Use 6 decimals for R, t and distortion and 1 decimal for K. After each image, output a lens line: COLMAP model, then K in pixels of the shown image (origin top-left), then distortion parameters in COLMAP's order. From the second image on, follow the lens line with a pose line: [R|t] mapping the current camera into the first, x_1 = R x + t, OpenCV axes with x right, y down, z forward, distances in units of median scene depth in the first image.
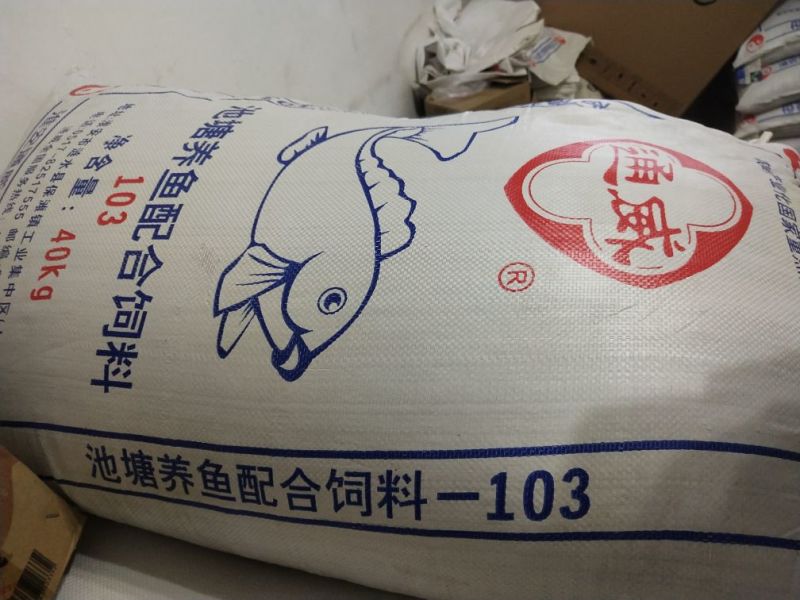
lens RADIAL K [[623.2, 0, 400.0], [0, 623.2, 300.0], [0, 0, 1]] dist [-0.011653, 0.076529]
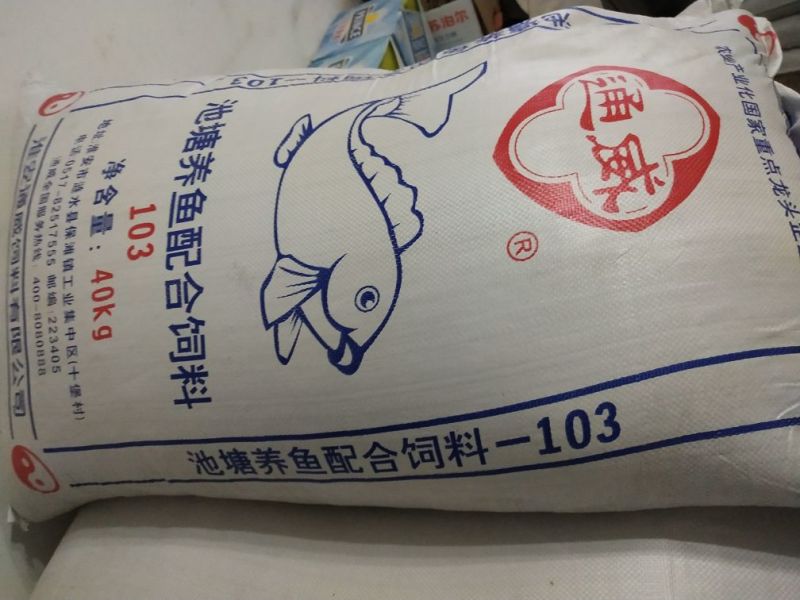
lens RADIAL K [[623.2, 0, 400.0], [0, 623.2, 300.0], [0, 0, 1]] dist [-0.011653, 0.076529]
pose [[0.972800, -0.231144, -0.015279, -0.031881], [0.229551, 0.953039, 0.197543, -0.196802], [-0.031099, -0.195677, 0.980175, -0.110896]]
